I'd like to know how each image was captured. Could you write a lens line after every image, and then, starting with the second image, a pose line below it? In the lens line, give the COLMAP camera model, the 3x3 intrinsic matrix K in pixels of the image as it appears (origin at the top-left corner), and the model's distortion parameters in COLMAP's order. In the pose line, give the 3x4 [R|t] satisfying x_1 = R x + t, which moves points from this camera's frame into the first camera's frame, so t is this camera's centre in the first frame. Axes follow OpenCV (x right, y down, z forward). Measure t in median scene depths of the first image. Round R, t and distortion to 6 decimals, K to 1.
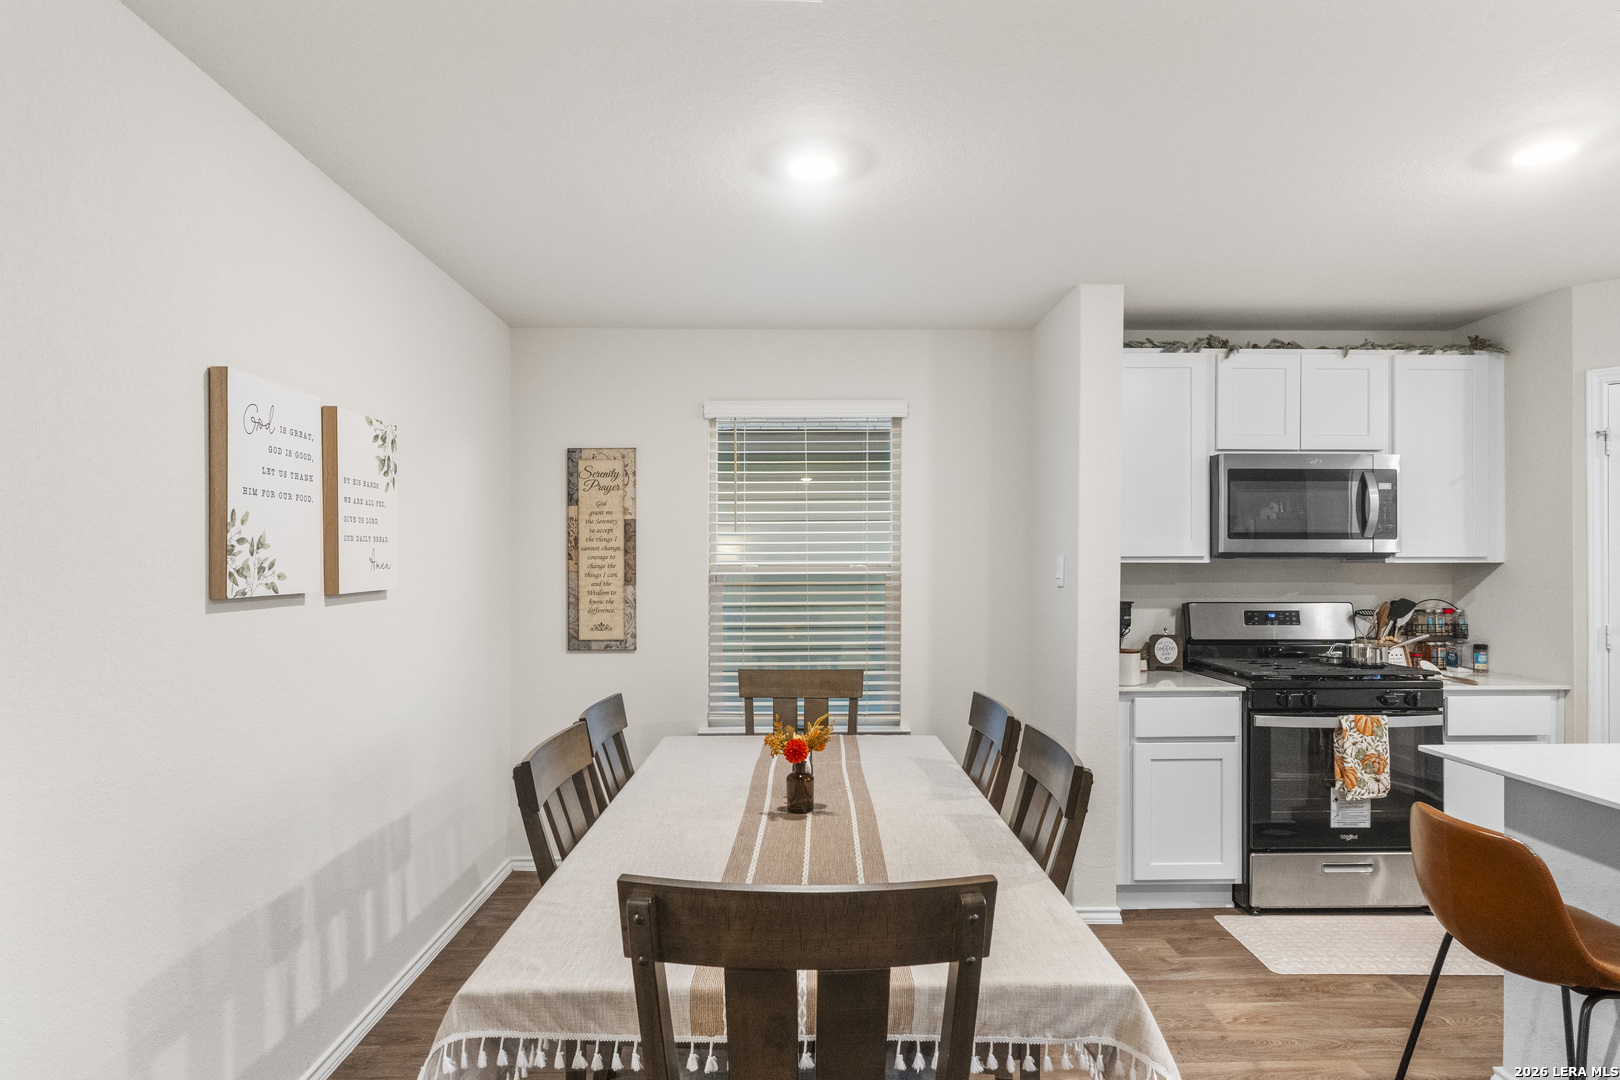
lens RADIAL K [[896.6, 0, 822.2], [0, 896.6, 565.9], [0, 0, 1]] dist [-0.004703, 0.004347]
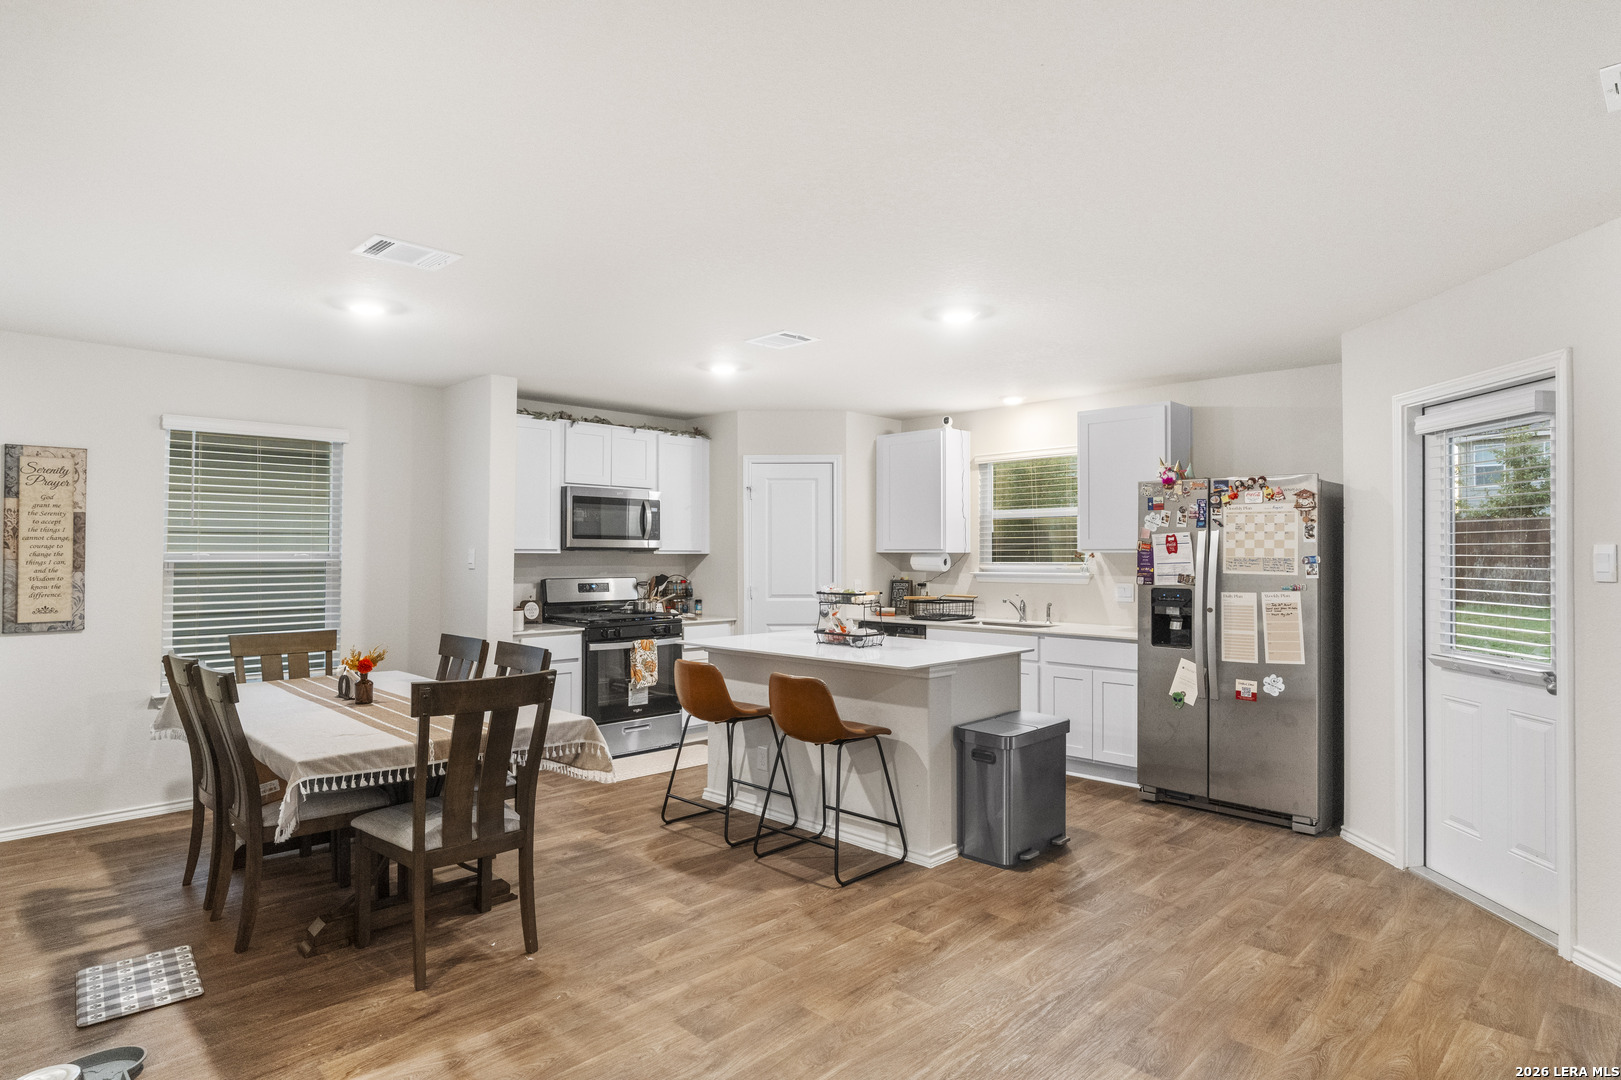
lens RADIAL K [[897.1, 0, 813.1], [0, 897.1, 545.7], [0, 0, 1]] dist [-0.004703, 0.004347]
pose [[0.721210, 0.009519, 0.692651, -0.346003], [-0.000525, 0.999913, -0.013195, 0.003741], [-0.692716, 0.009153, 0.721152, -0.457598]]
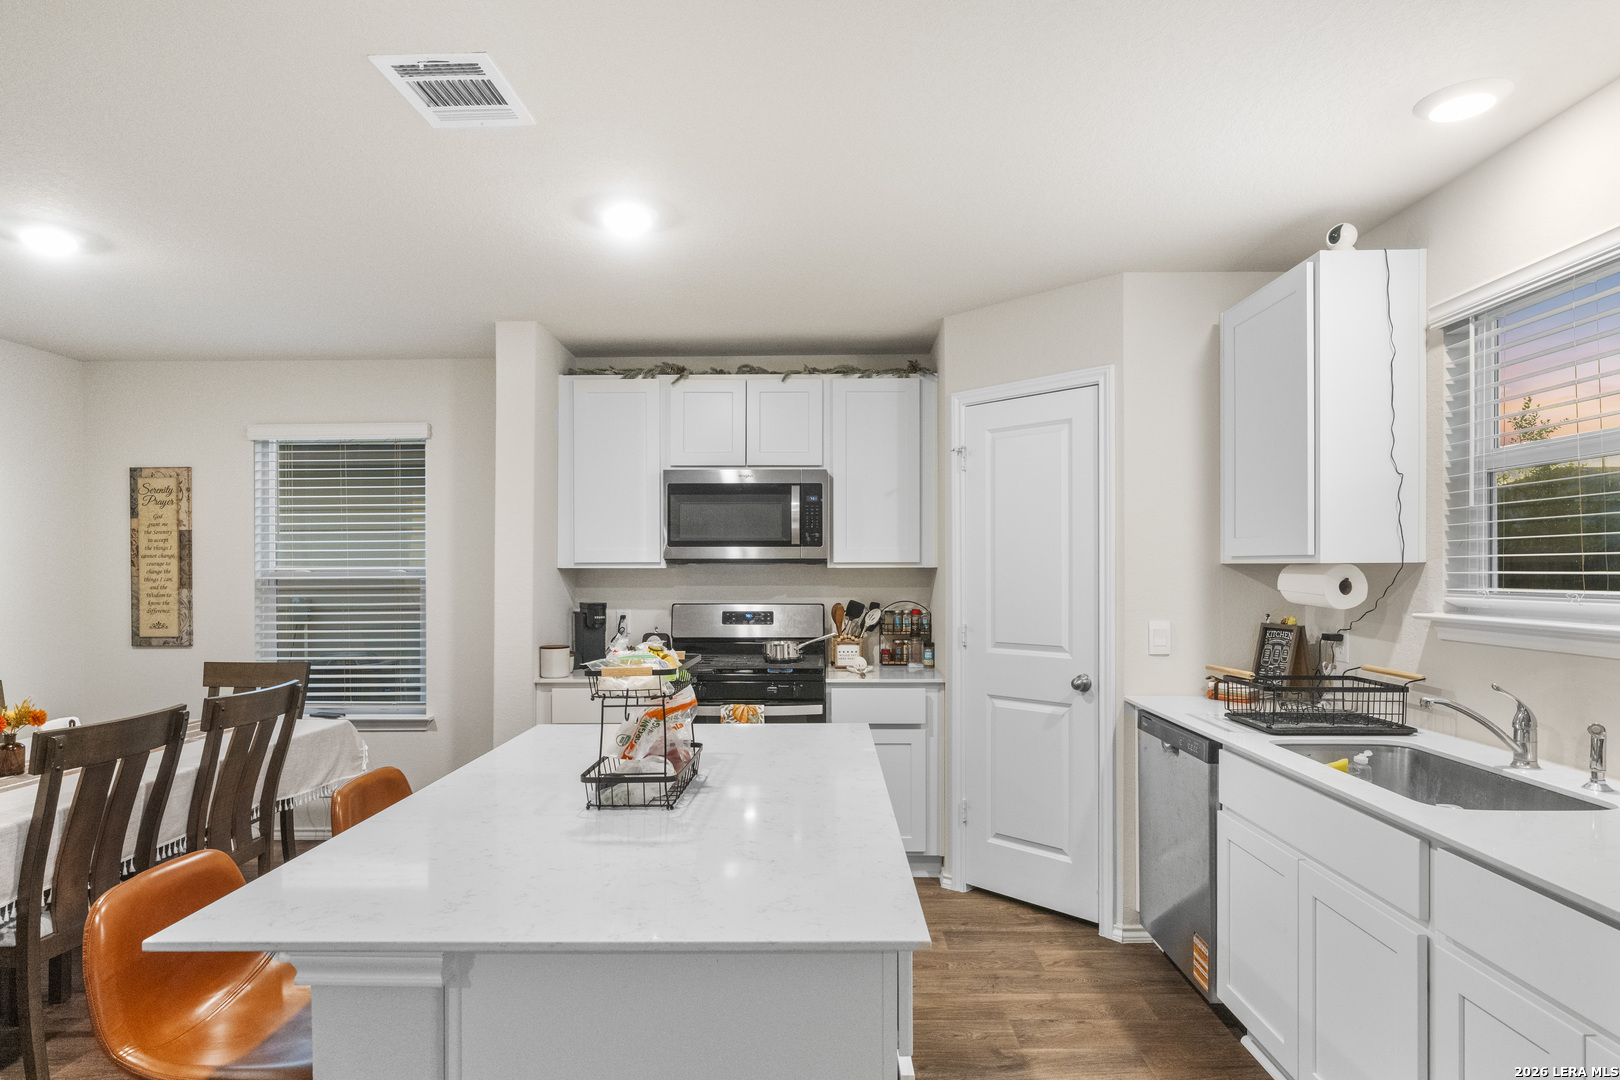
lens RADIAL K [[896.6, 0, 809.6], [0, 896.6, 569.5], [0, 0, 1]] dist [-0.004703, 0.004347]
pose [[0.999229, -0.001457, -0.039232, 0.650579], [0.001469, 0.999999, 0.000269, -0.001719], [0.039232, -0.000327, 0.999230, -0.101138]]
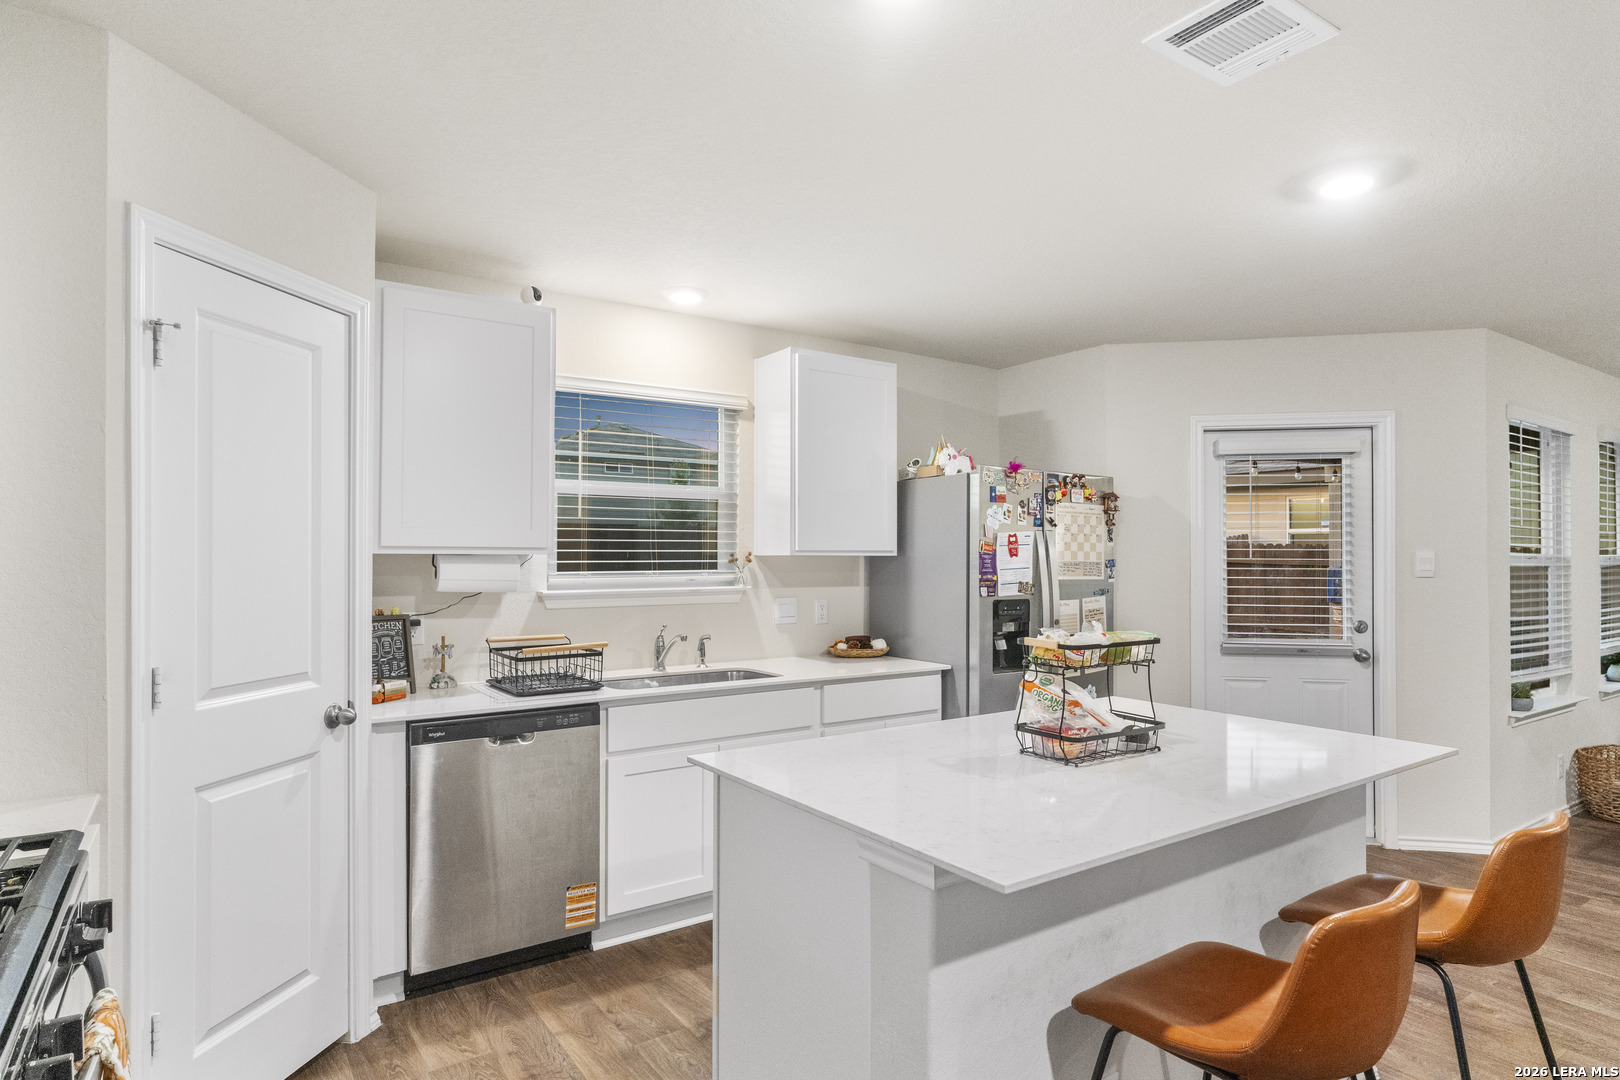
lens RADIAL K [[896.6, 0, 819.5], [0, 896.6, 540.5], [0, 0, 1]] dist [-0.004703, 0.004347]
pose [[-0.556440, 0.017644, 0.830700, 0.156902], [0.002804, 0.999809, -0.019358, -0.001714], [-0.830883, -0.008442, -0.556383, 0.859393]]
